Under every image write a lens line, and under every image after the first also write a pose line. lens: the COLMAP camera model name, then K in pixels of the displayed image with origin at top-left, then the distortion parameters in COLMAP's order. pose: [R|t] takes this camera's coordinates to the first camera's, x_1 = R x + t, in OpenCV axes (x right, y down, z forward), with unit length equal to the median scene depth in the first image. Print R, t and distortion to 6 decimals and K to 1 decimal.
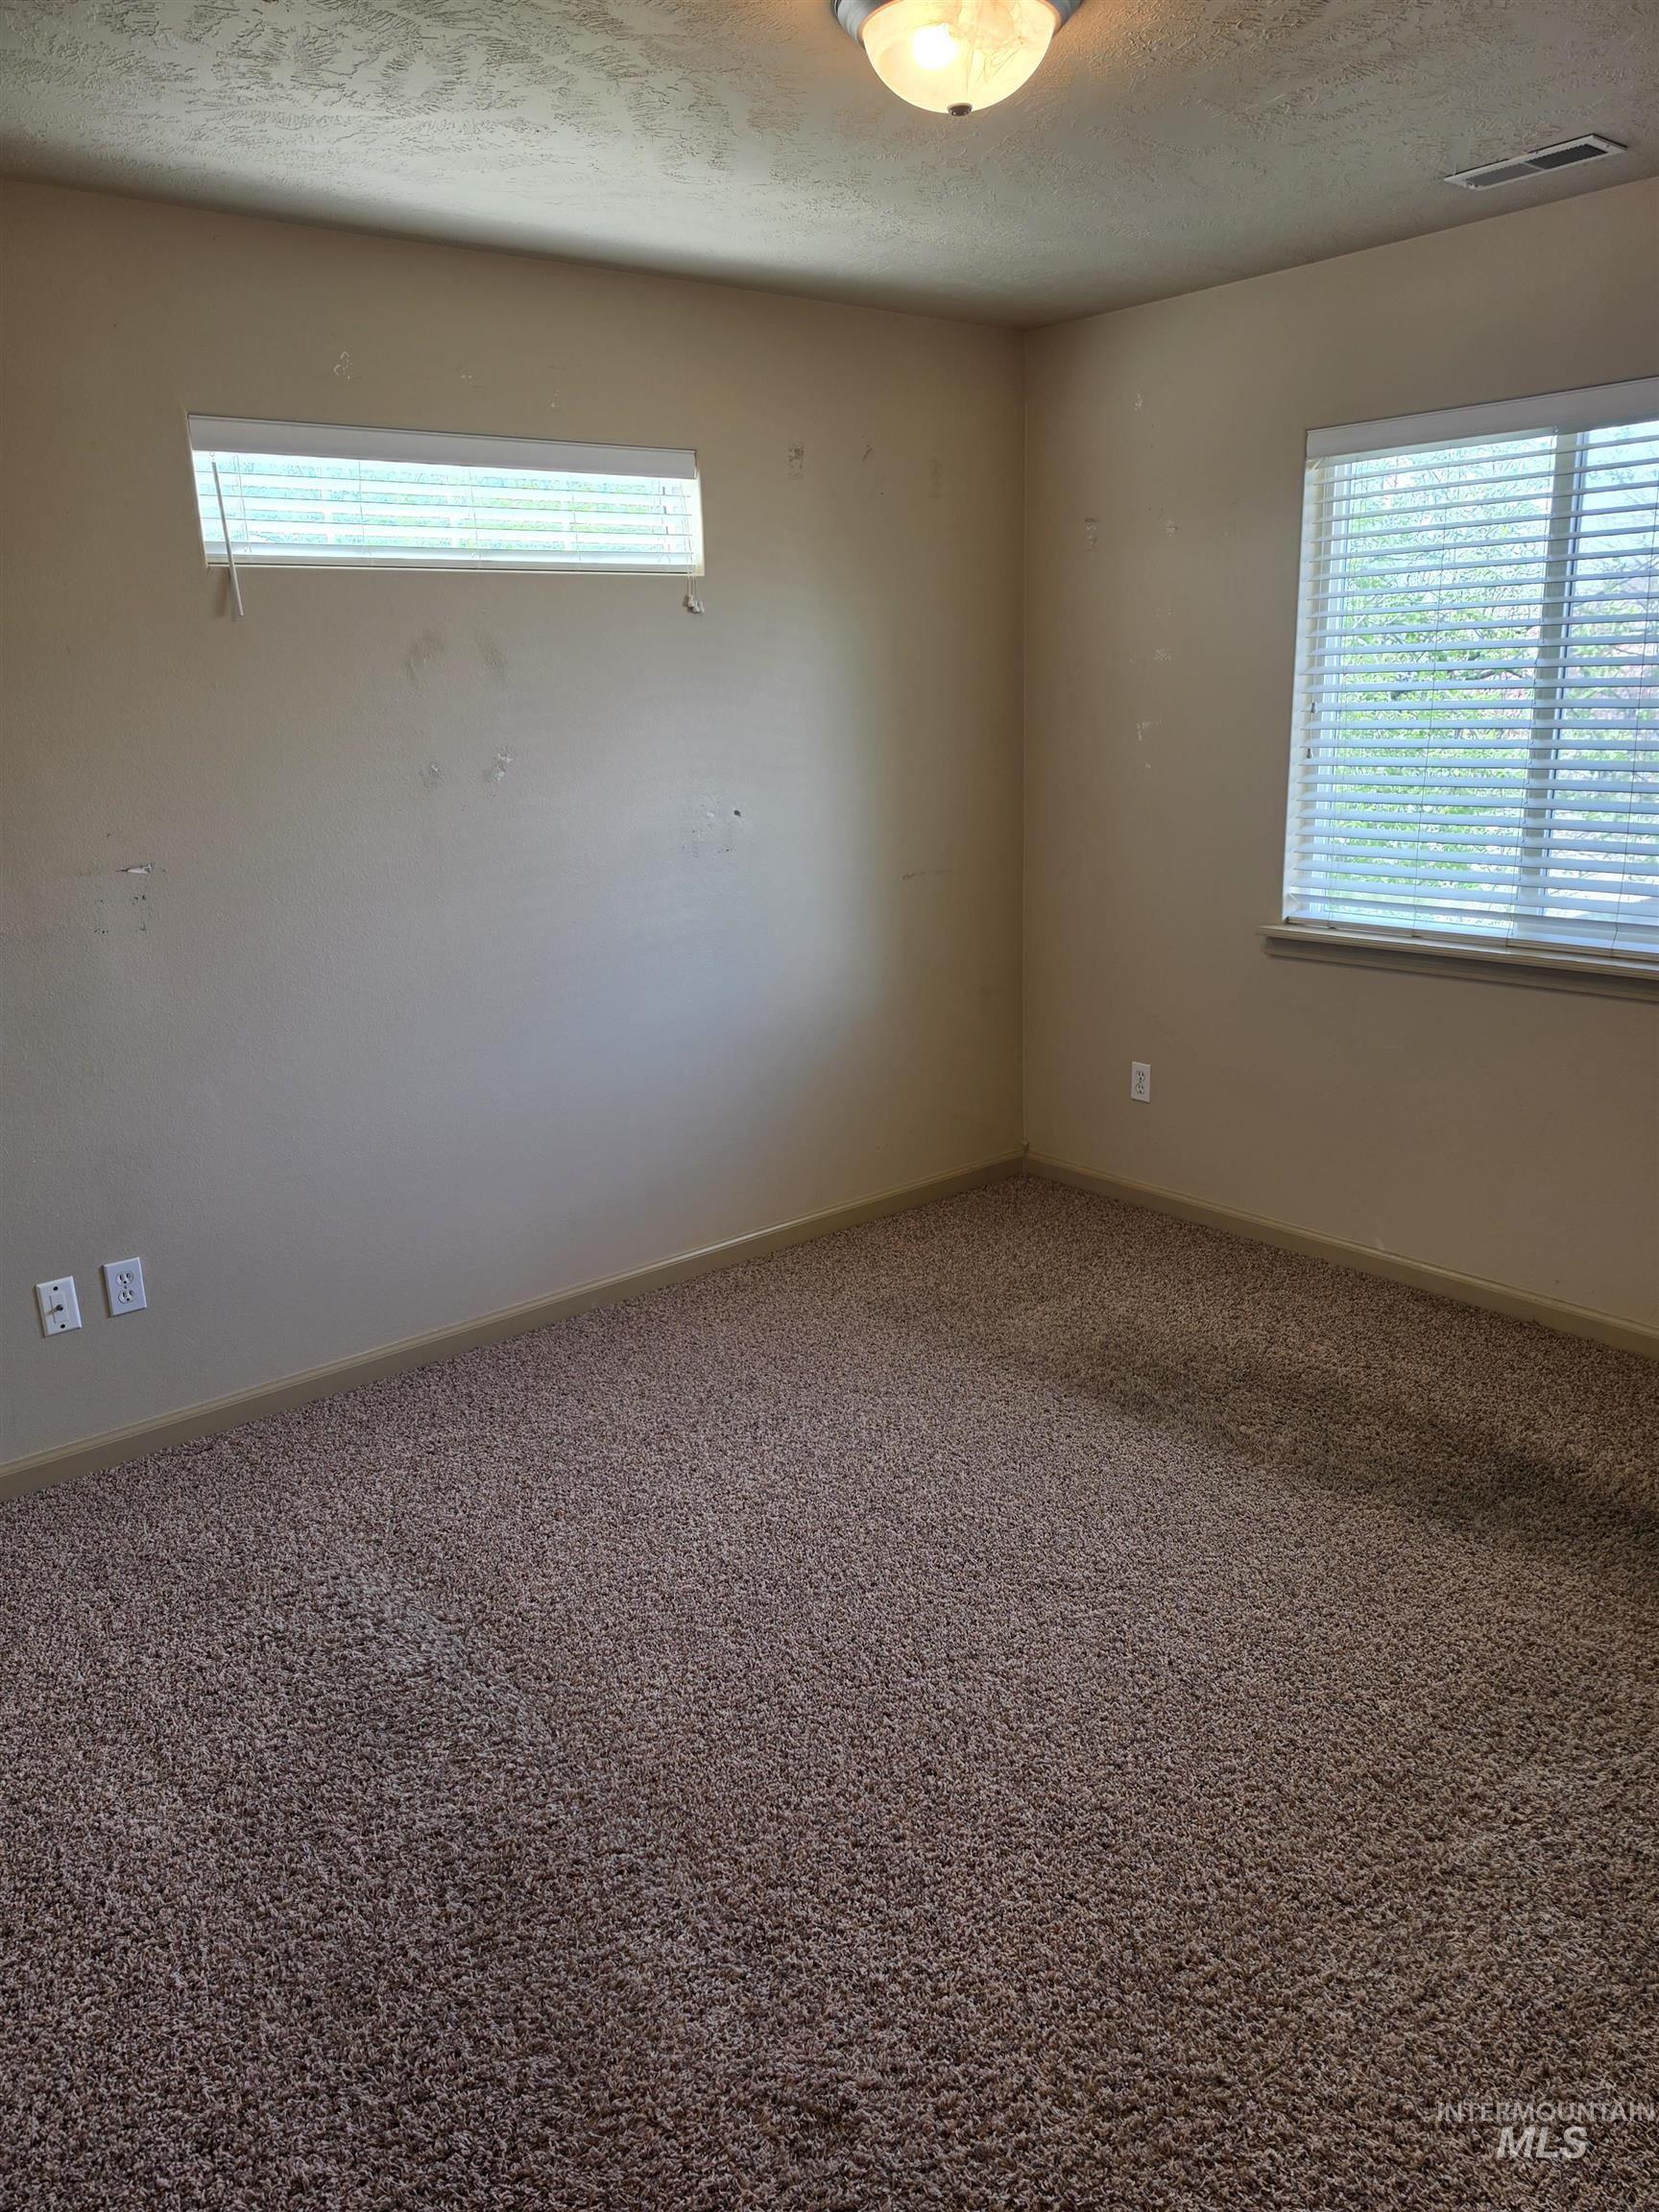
lens RADIAL K [[1518.6, 0, 843.0], [0, 1518.6, 1087.6], [0, 0, 1]] dist [0.054178, -0.066375]
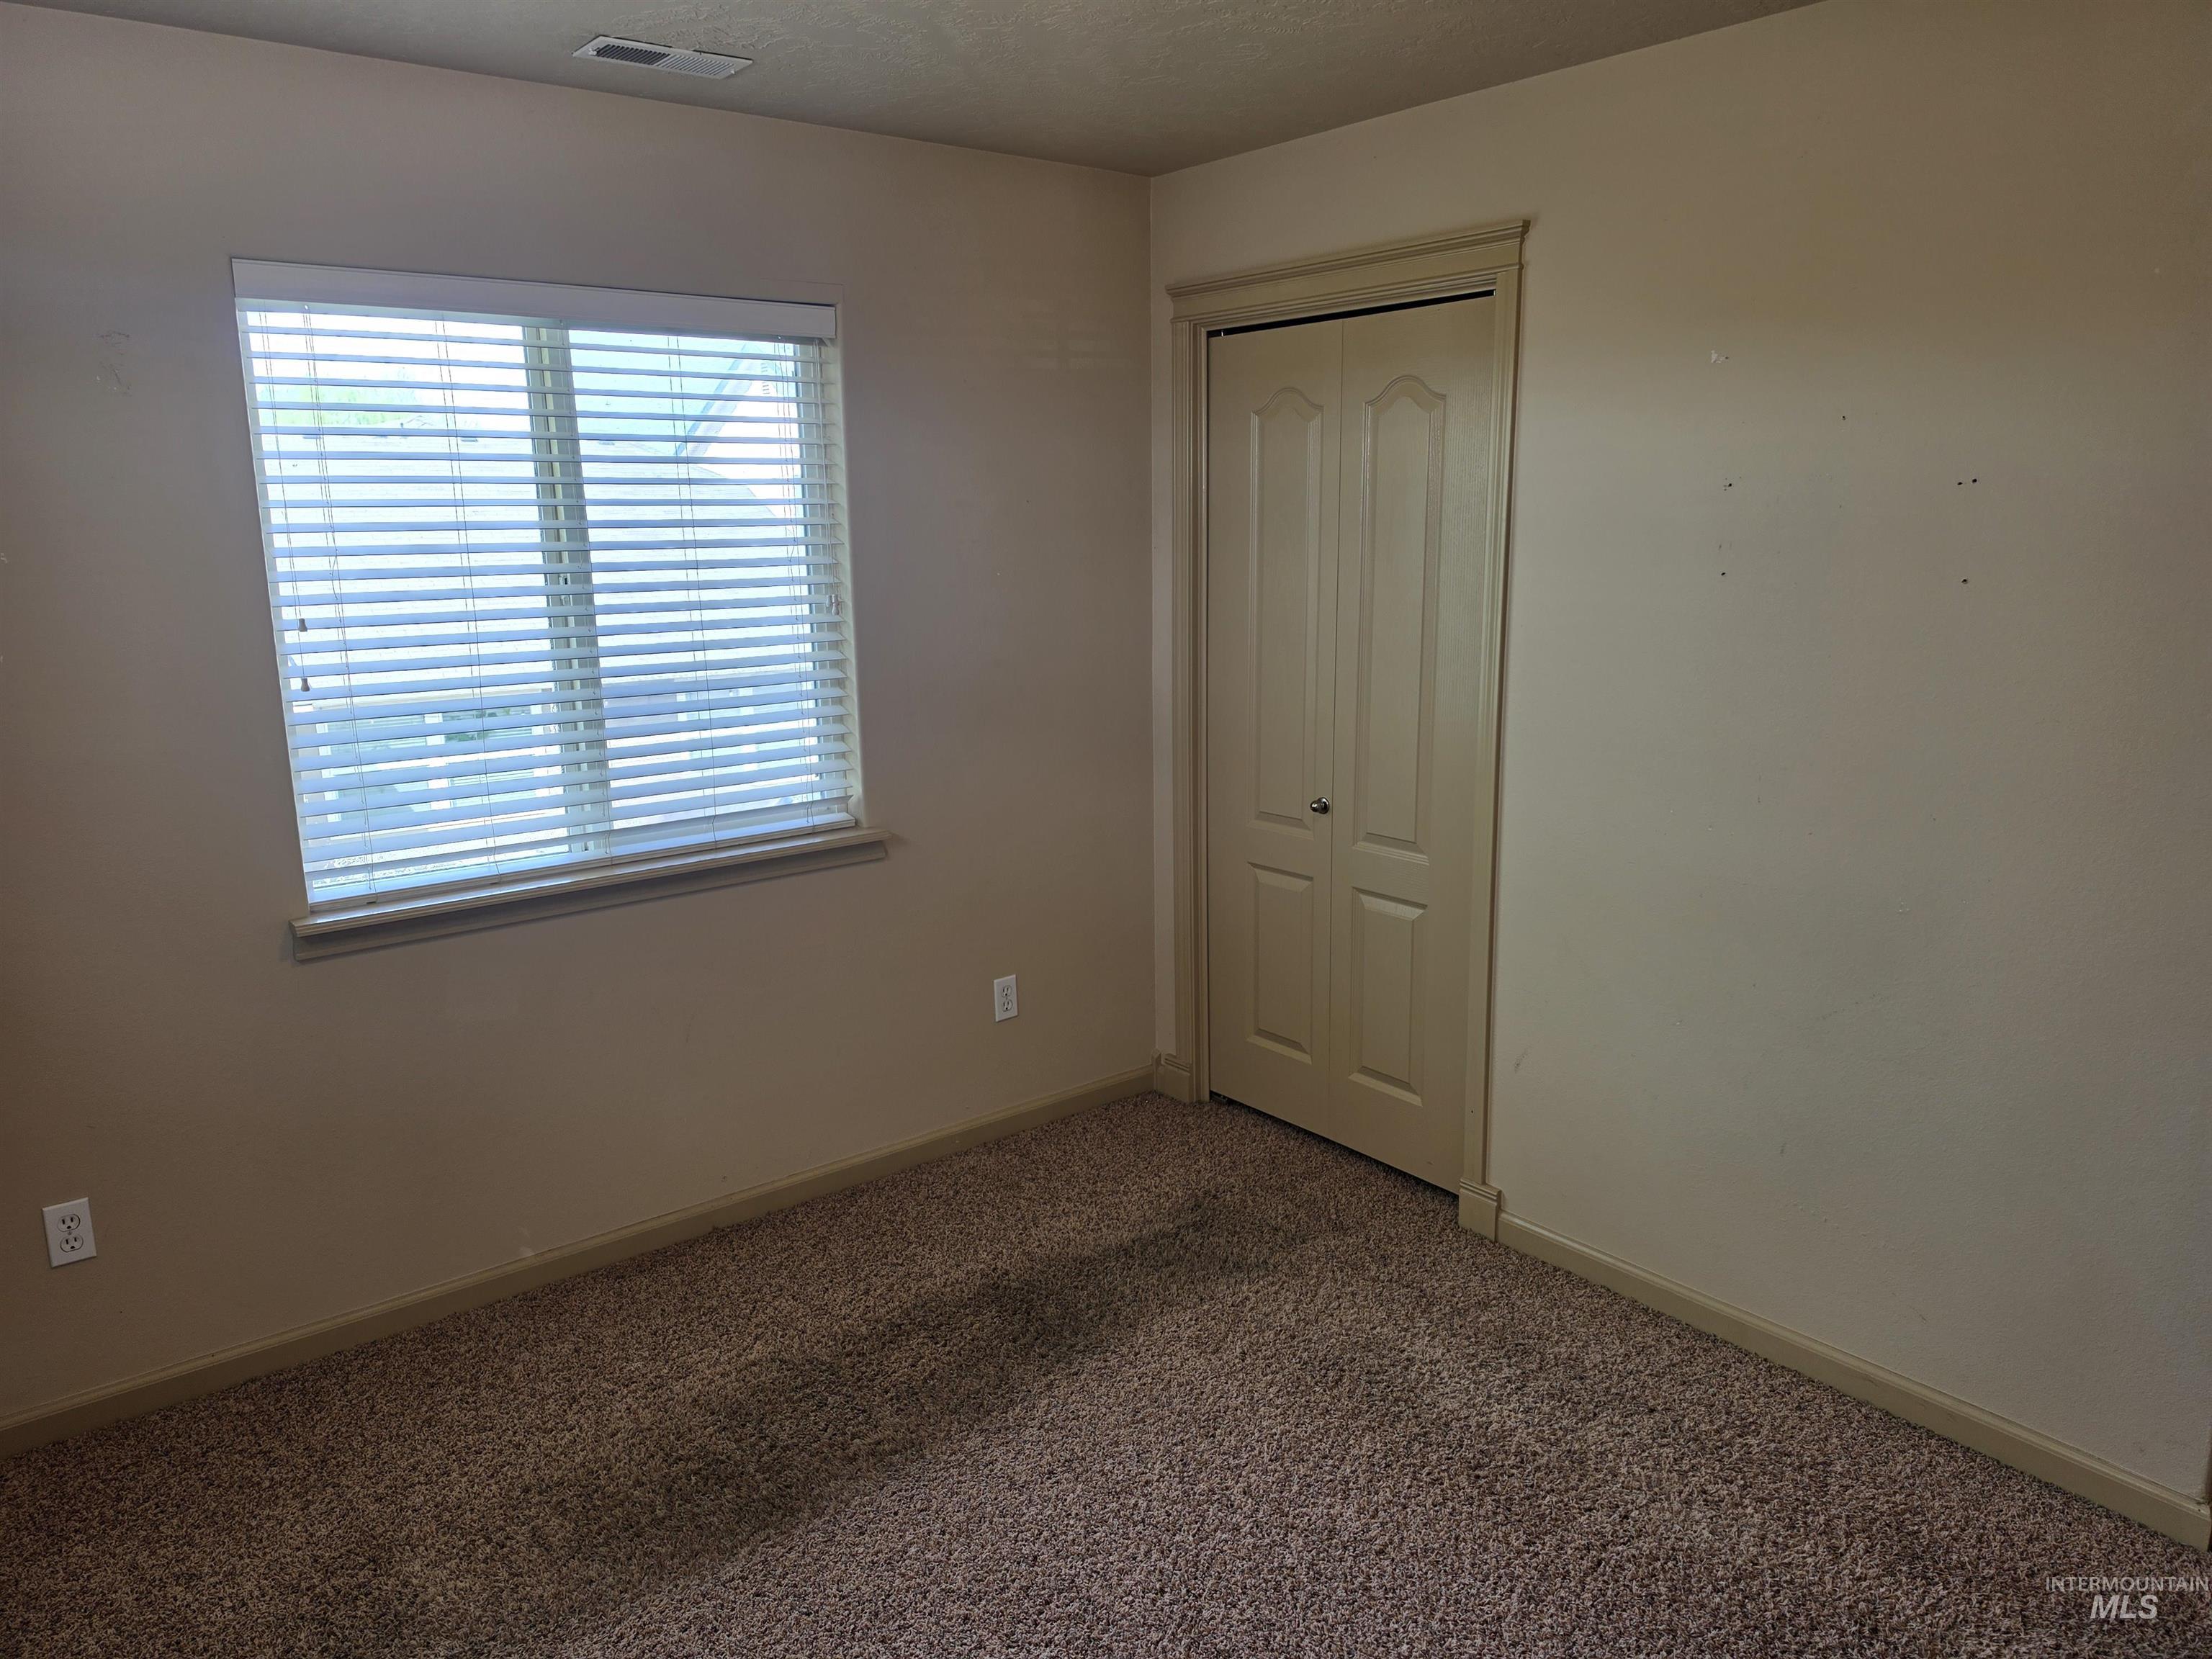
lens RADIAL K [[1518.6, 0, 1094.9], [0, 1518.6, 837.1], [0, 0, 1]] dist [0.054178, -0.066375]
pose [[0.012334, -0.170002, 0.985366, -0.457958], [0.262312, 0.951479, 0.160872, -0.176745], [-0.964904, 0.256489, 0.056329, 0.645229]]
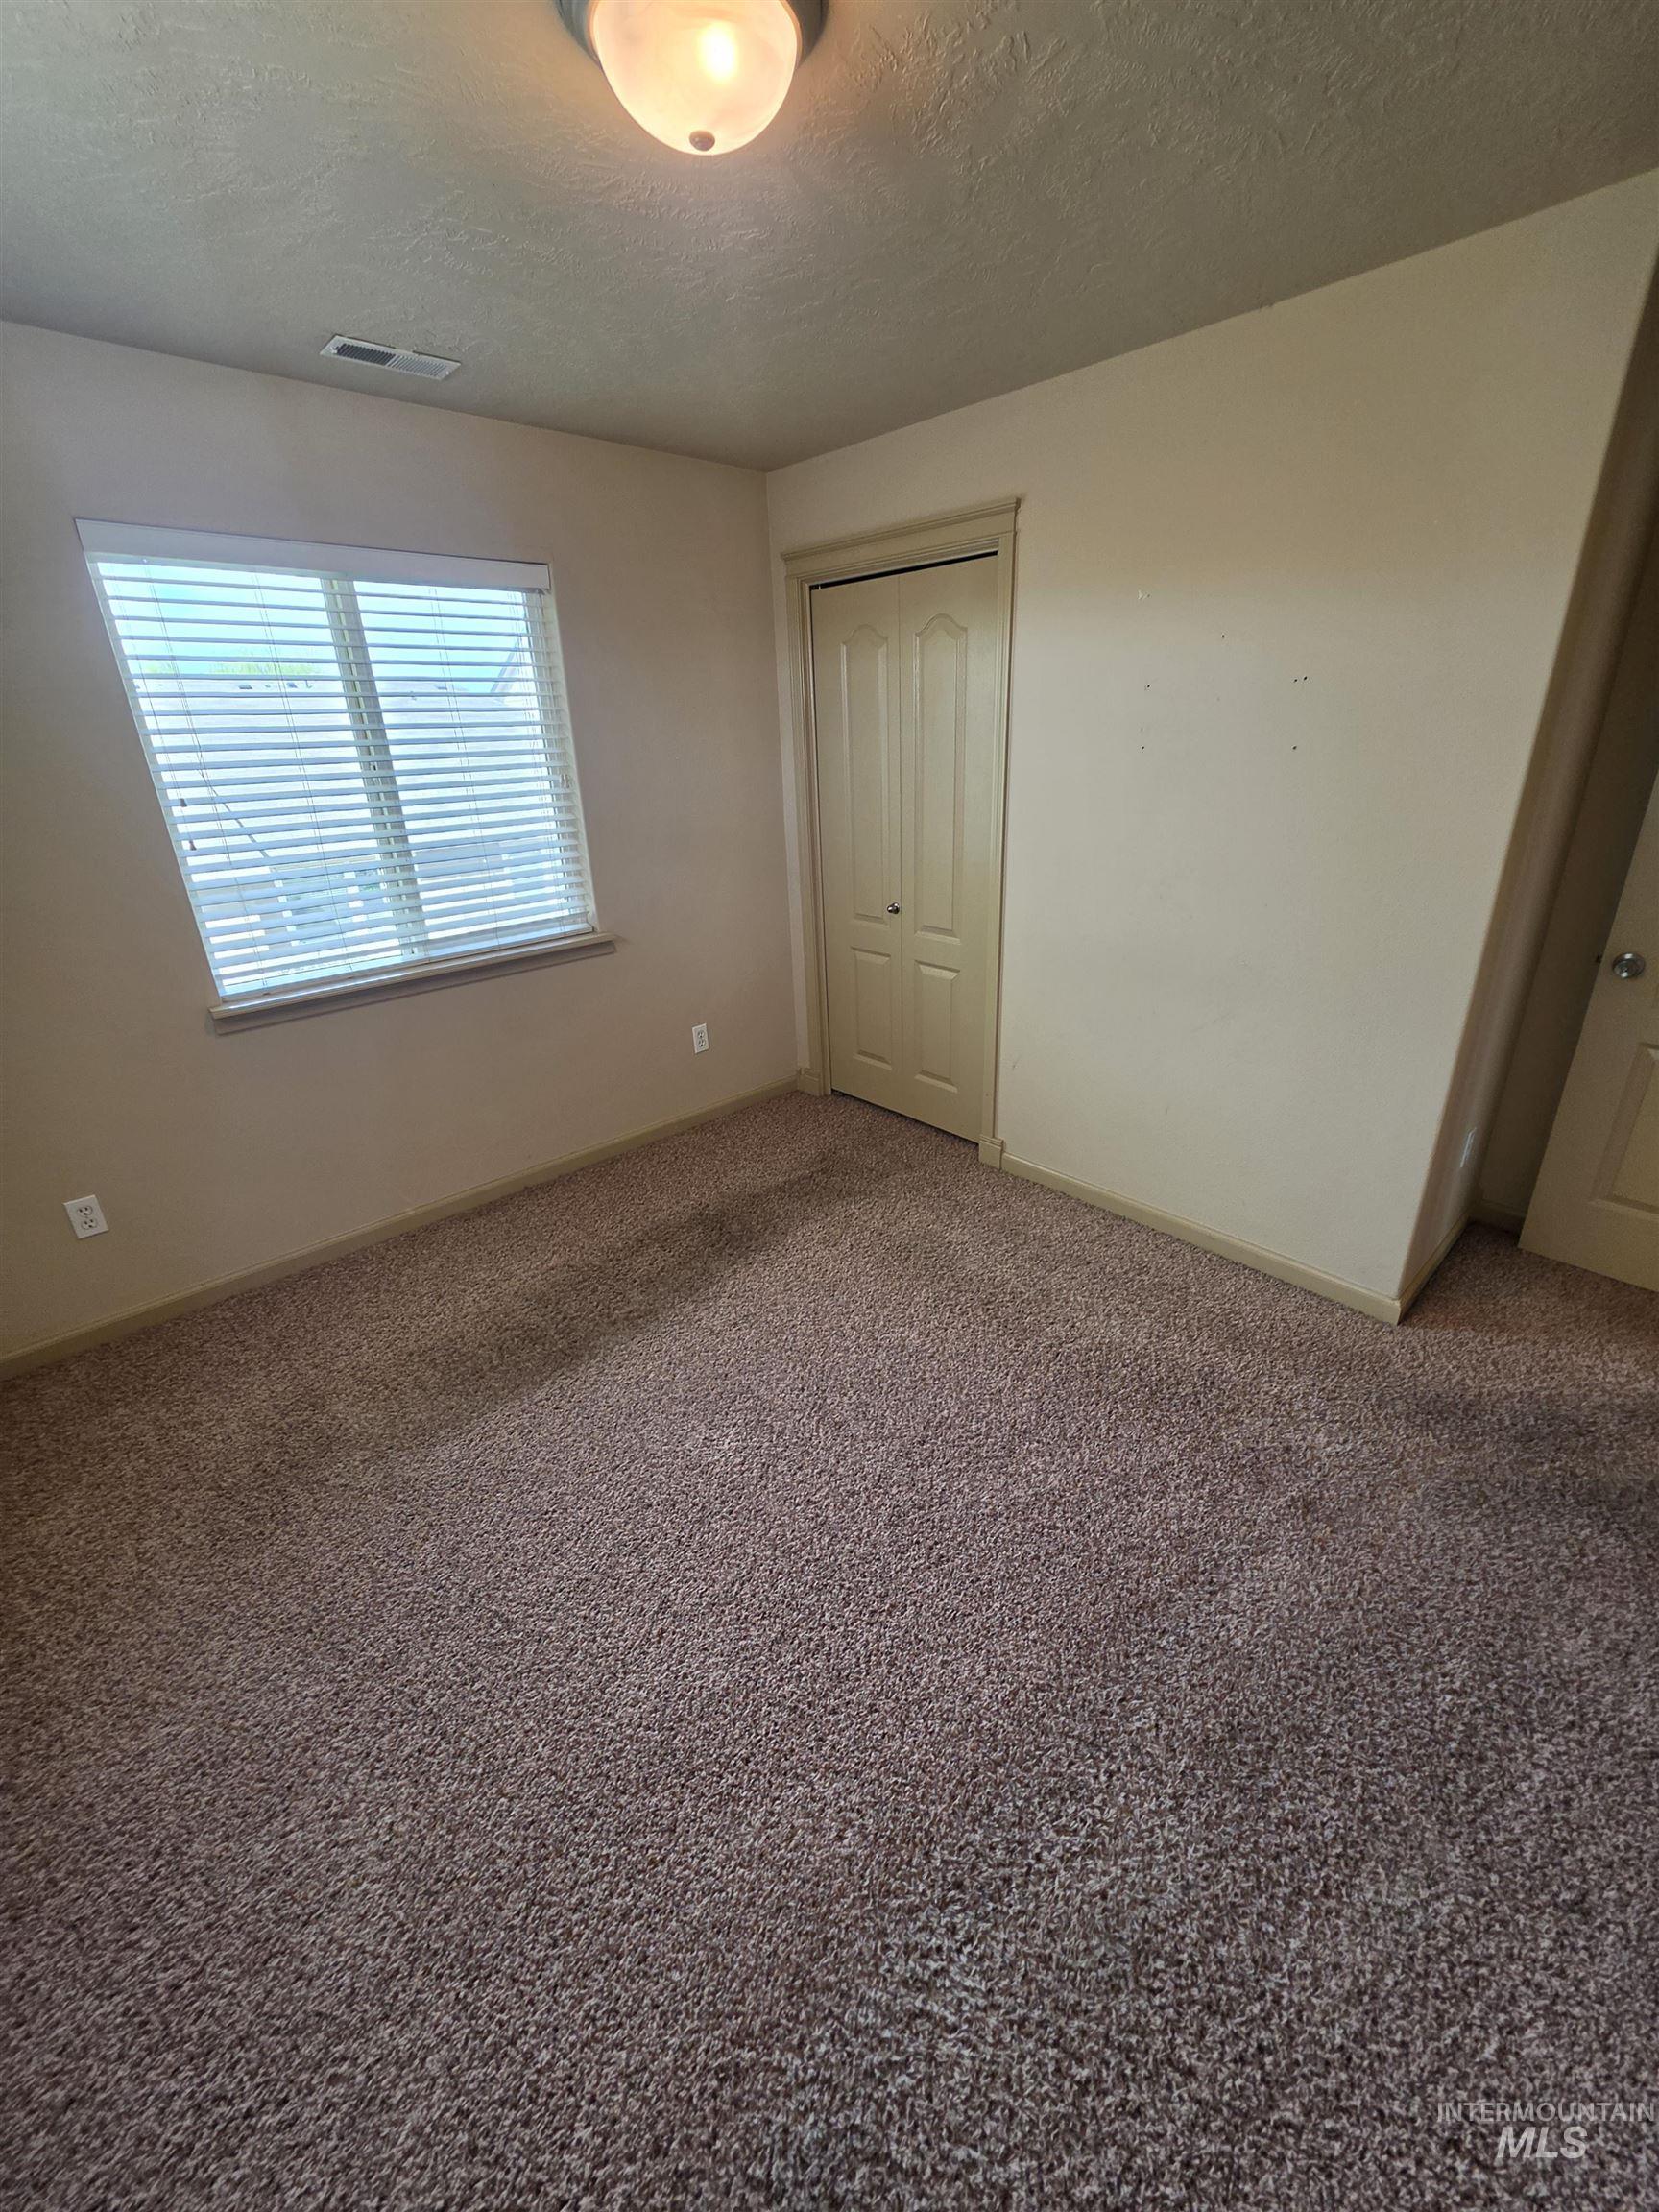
lens RADIAL K [[893.5, 0, 842.5], [0, 893.5, 1097.8], [0, 0, 1]] dist [-0.004225, -0.000495]
pose [[-0.073846, -0.343497, 0.936246, -0.397489], [0.279168, 0.894155, 0.350074, -0.159962], [-0.957398, 0.287222, 0.029863, 0.631133]]
